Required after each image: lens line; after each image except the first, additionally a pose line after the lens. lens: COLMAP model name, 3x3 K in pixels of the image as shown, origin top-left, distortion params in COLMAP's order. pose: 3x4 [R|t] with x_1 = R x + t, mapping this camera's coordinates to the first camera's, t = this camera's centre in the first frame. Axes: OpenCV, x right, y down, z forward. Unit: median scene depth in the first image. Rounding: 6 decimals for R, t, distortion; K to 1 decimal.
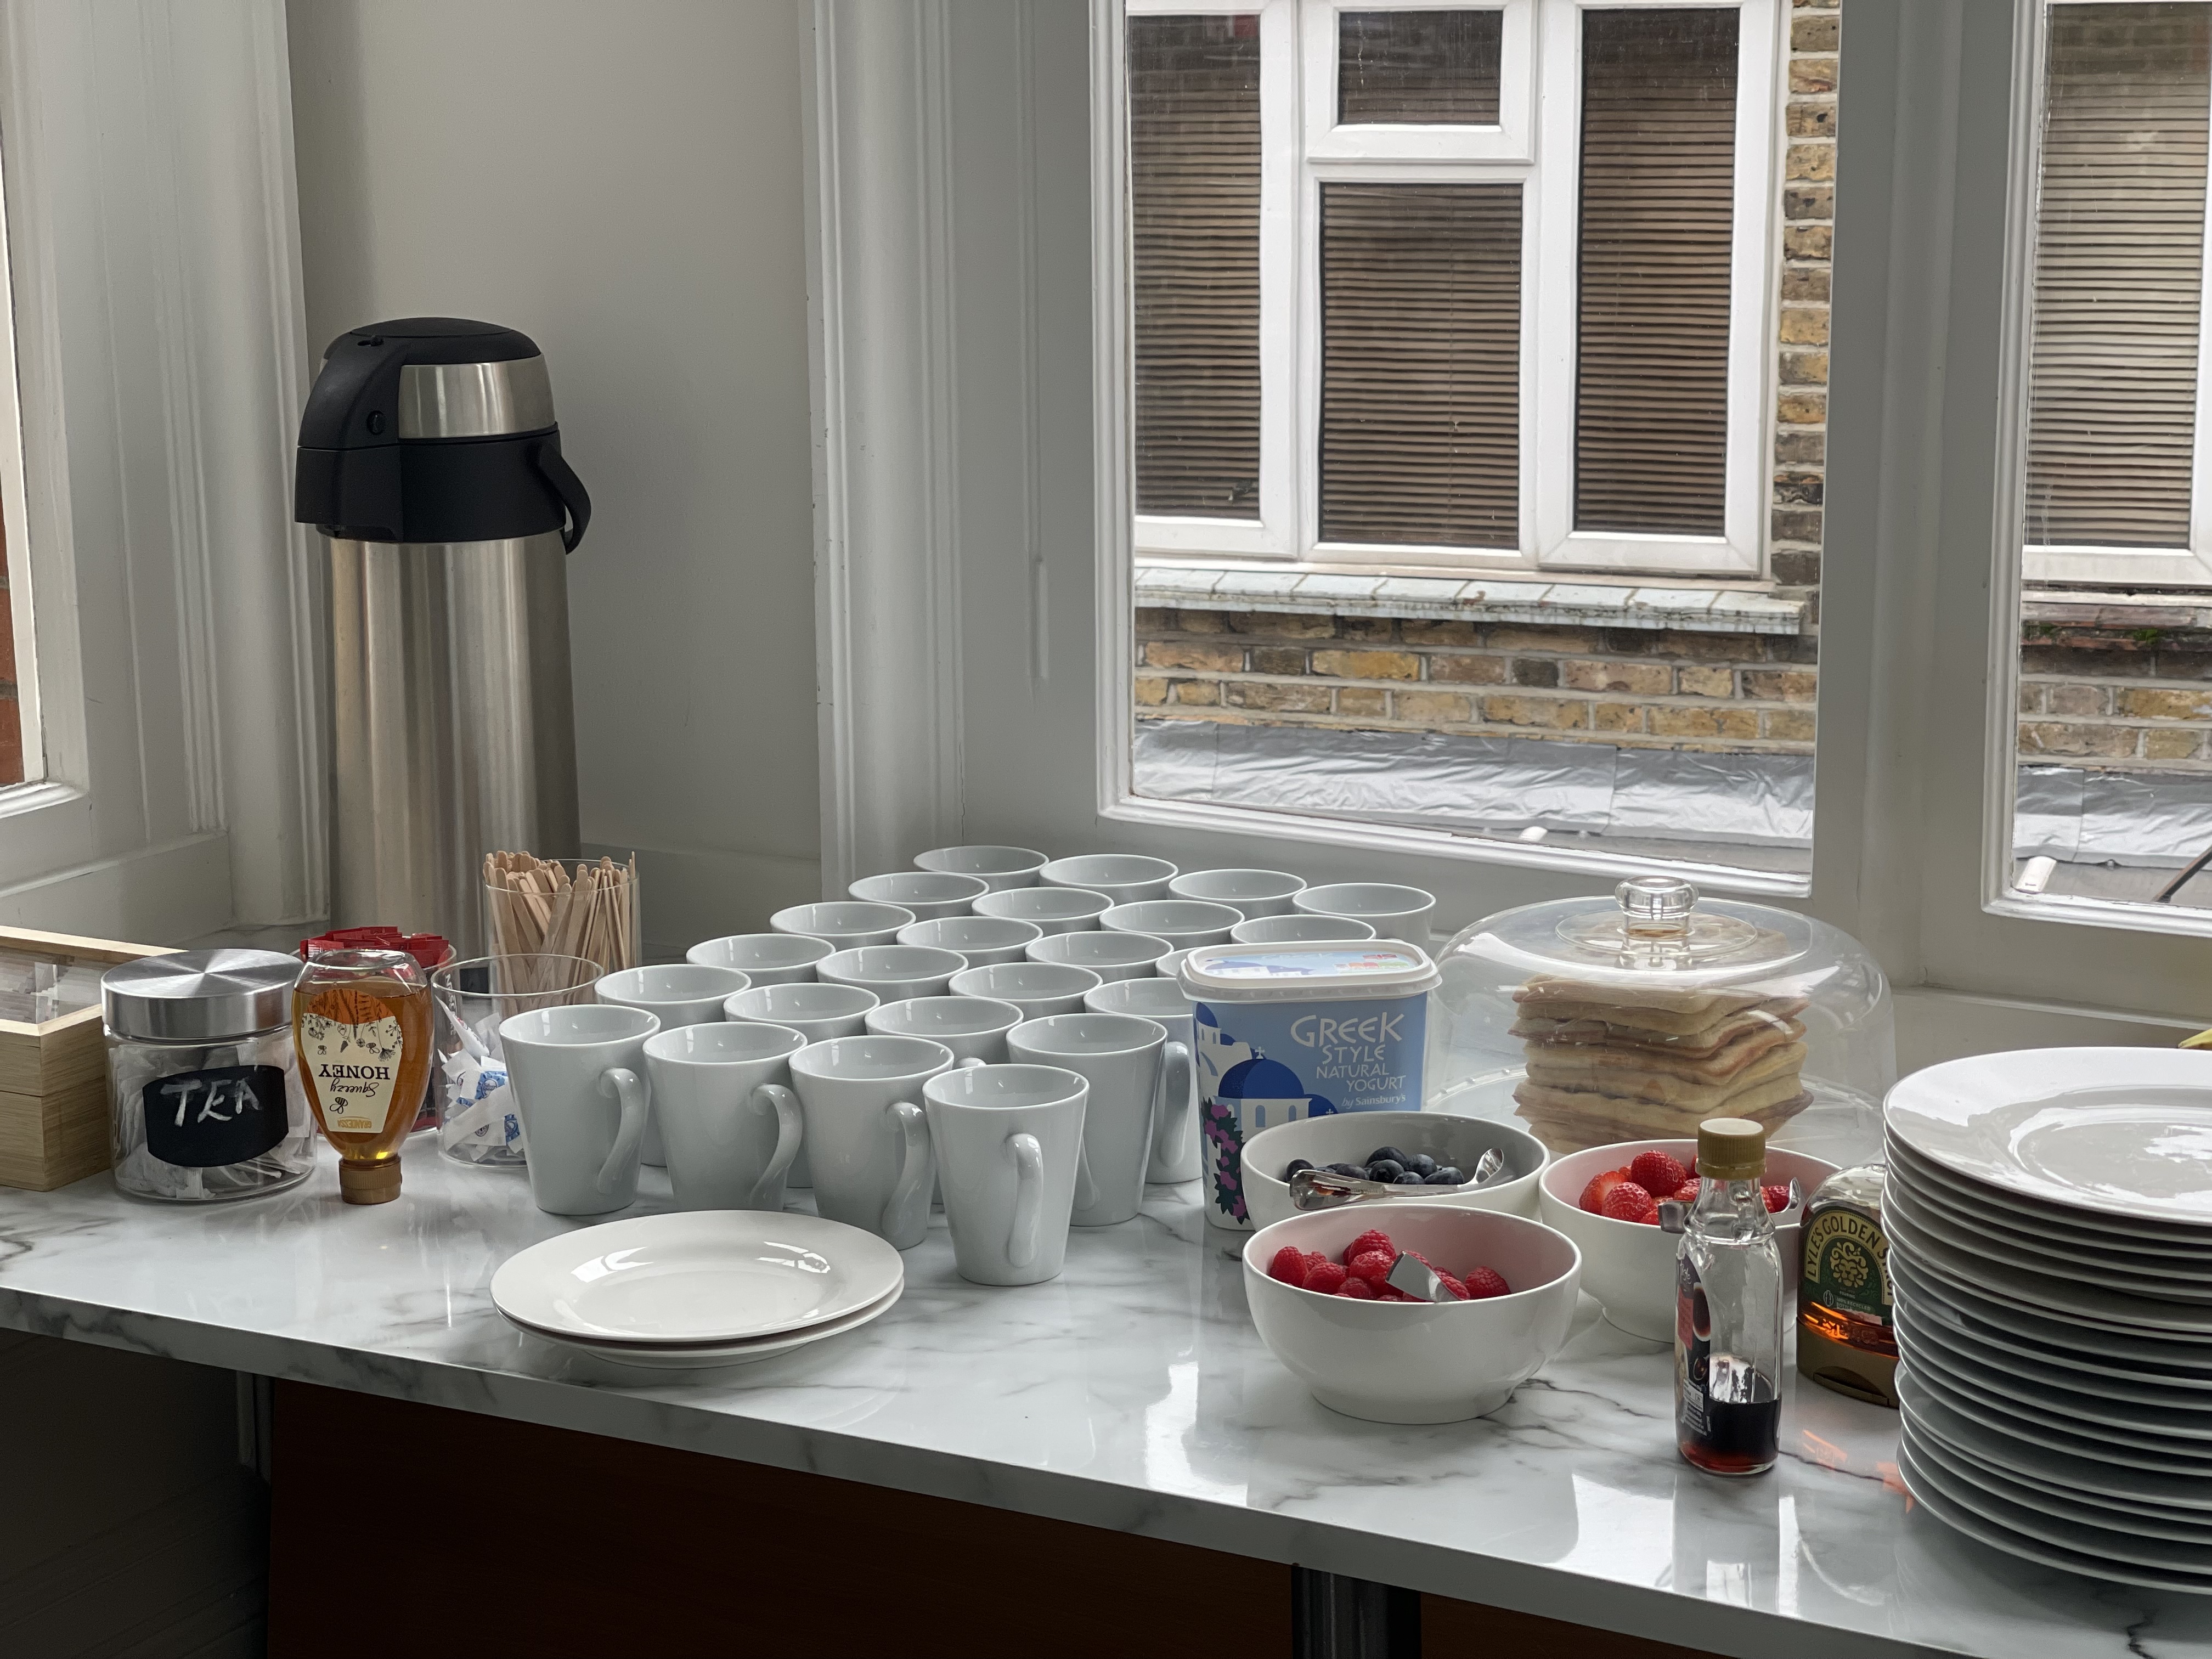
lens RADIAL K [[4088.6, 0, 1108.5], [0, 4088.6, 822.1], [0, 0, 1]] dist [0.229393, 0.000000]
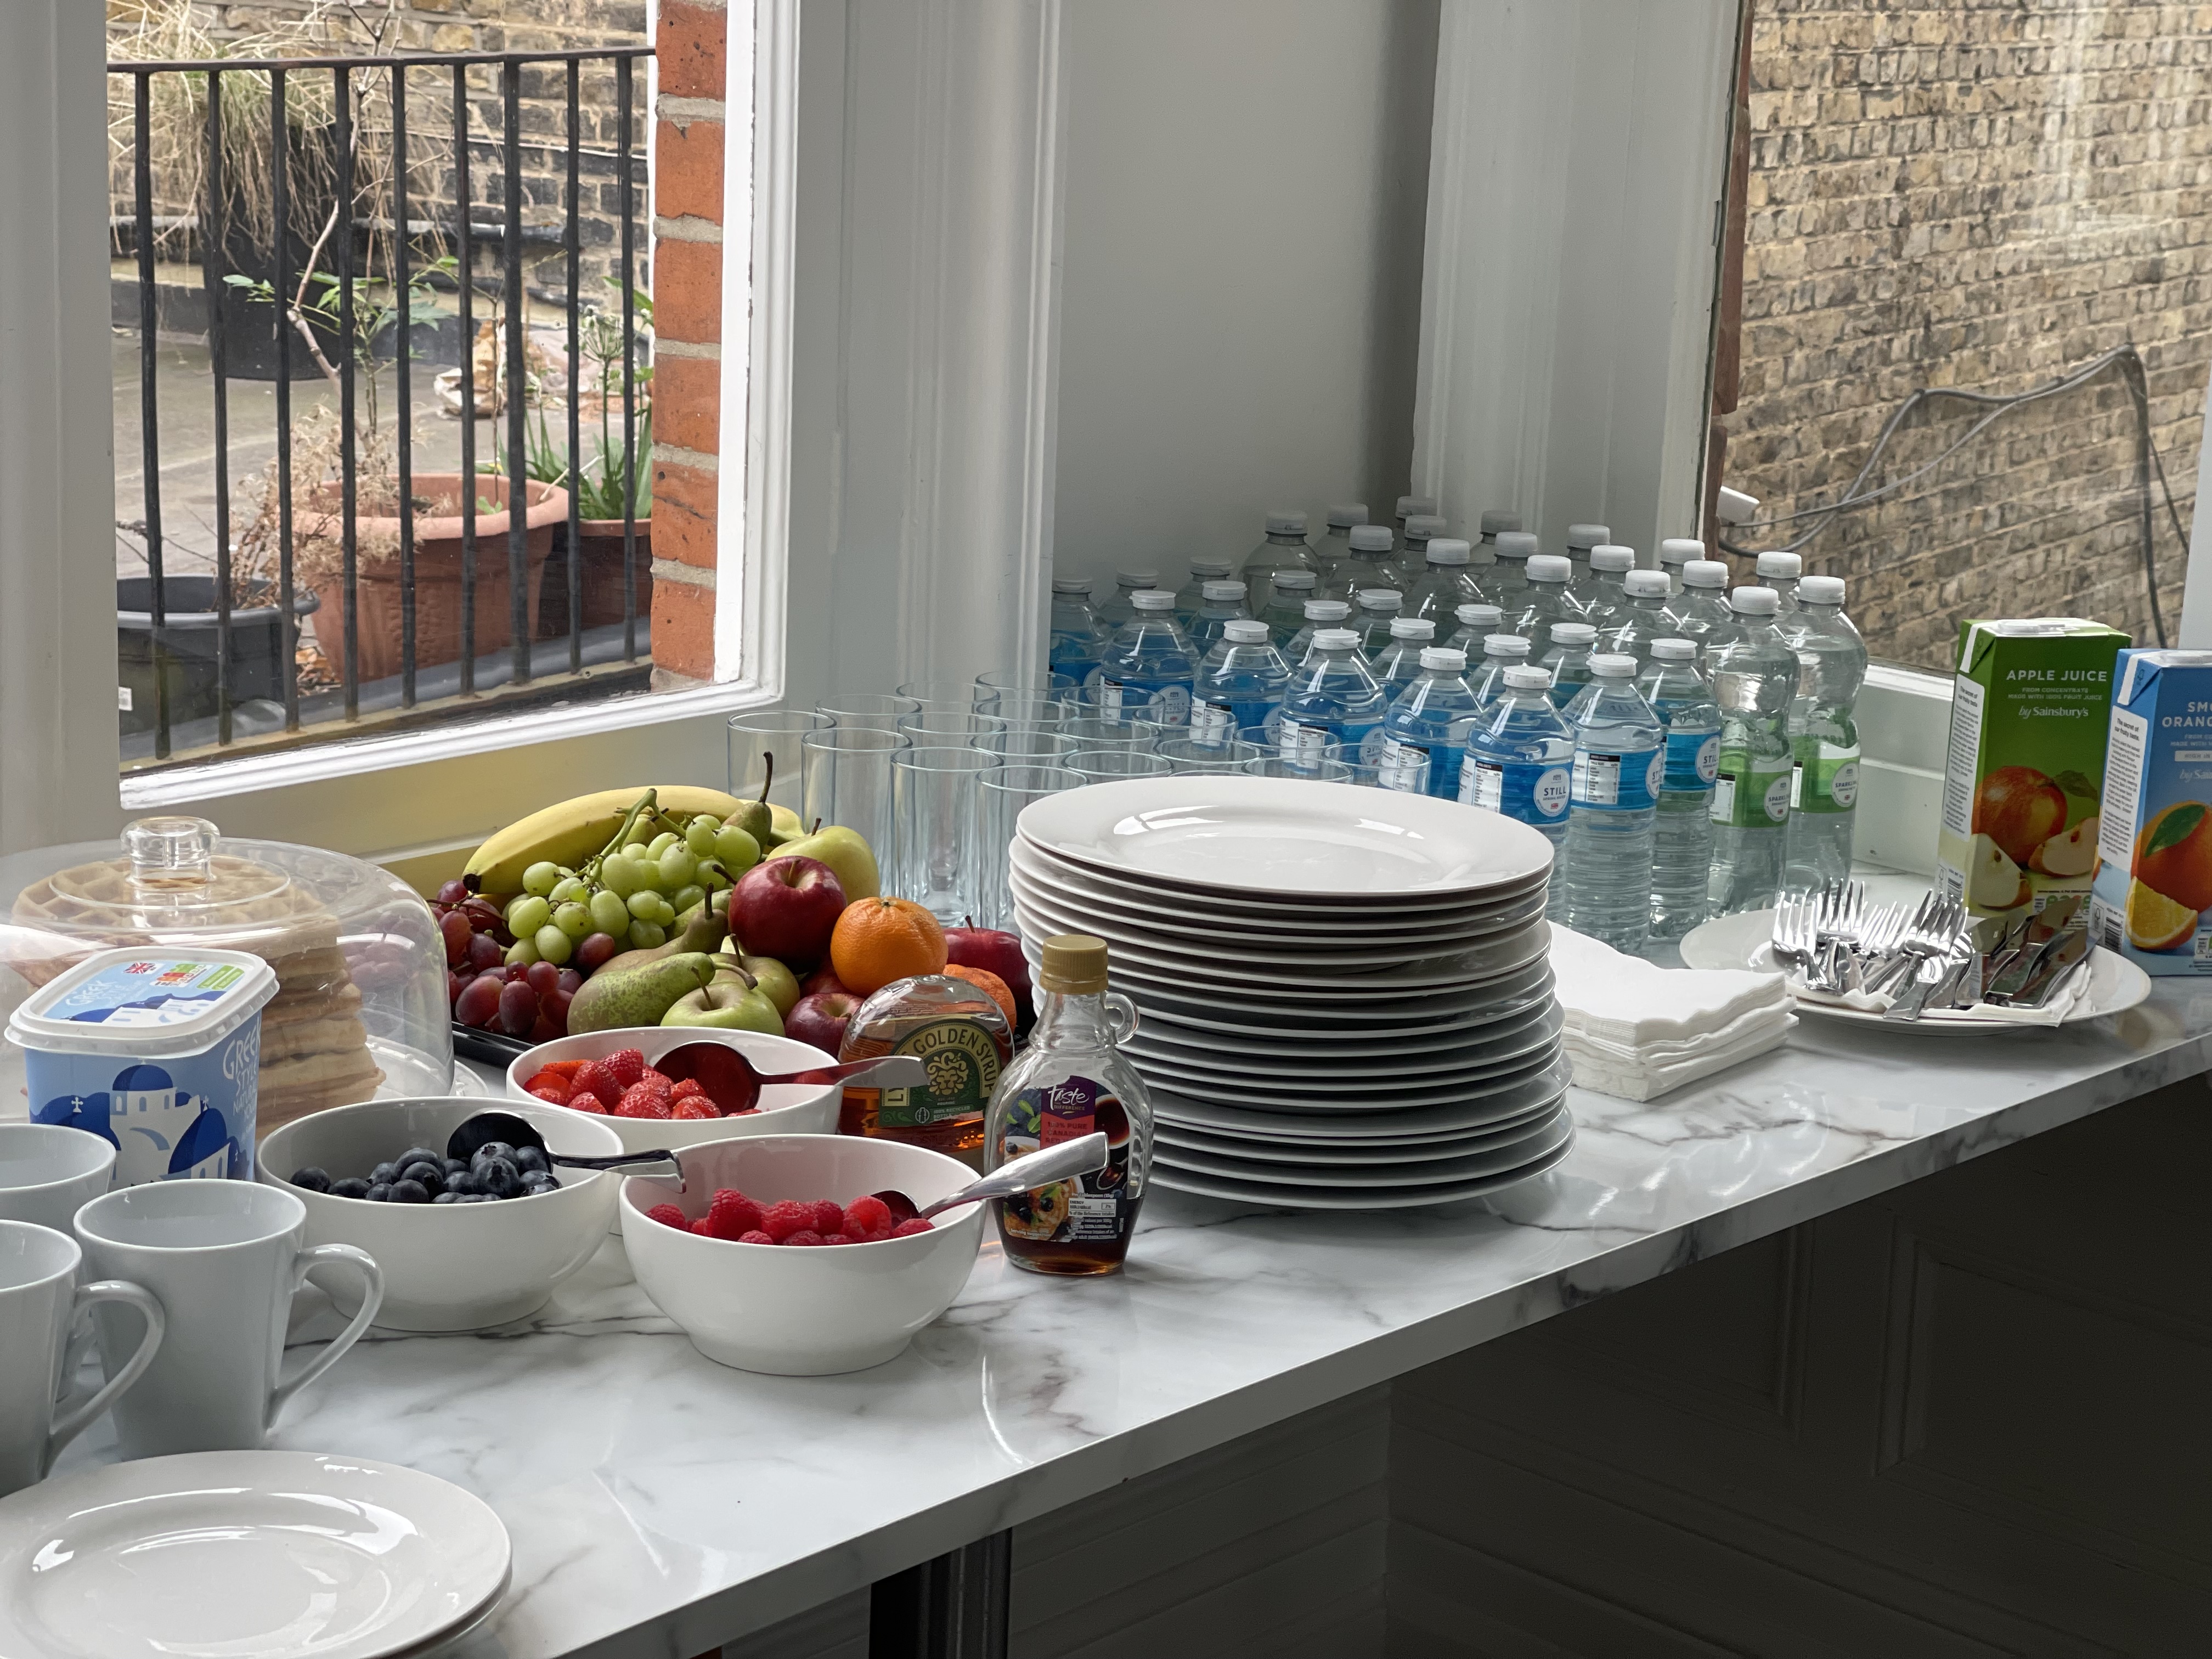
lens RADIAL K [[4088.6, 0, 1109.6], [0, 4088.6, 838.0], [0, 0, 1]] dist [0.229393, 0.000000]
pose [[0.217905, -0.204332, 0.954341, -0.659575], [0.158556, 0.972259, 0.171965, -0.101641], [-0.963004, 0.113844, 0.244258, 0.592395]]
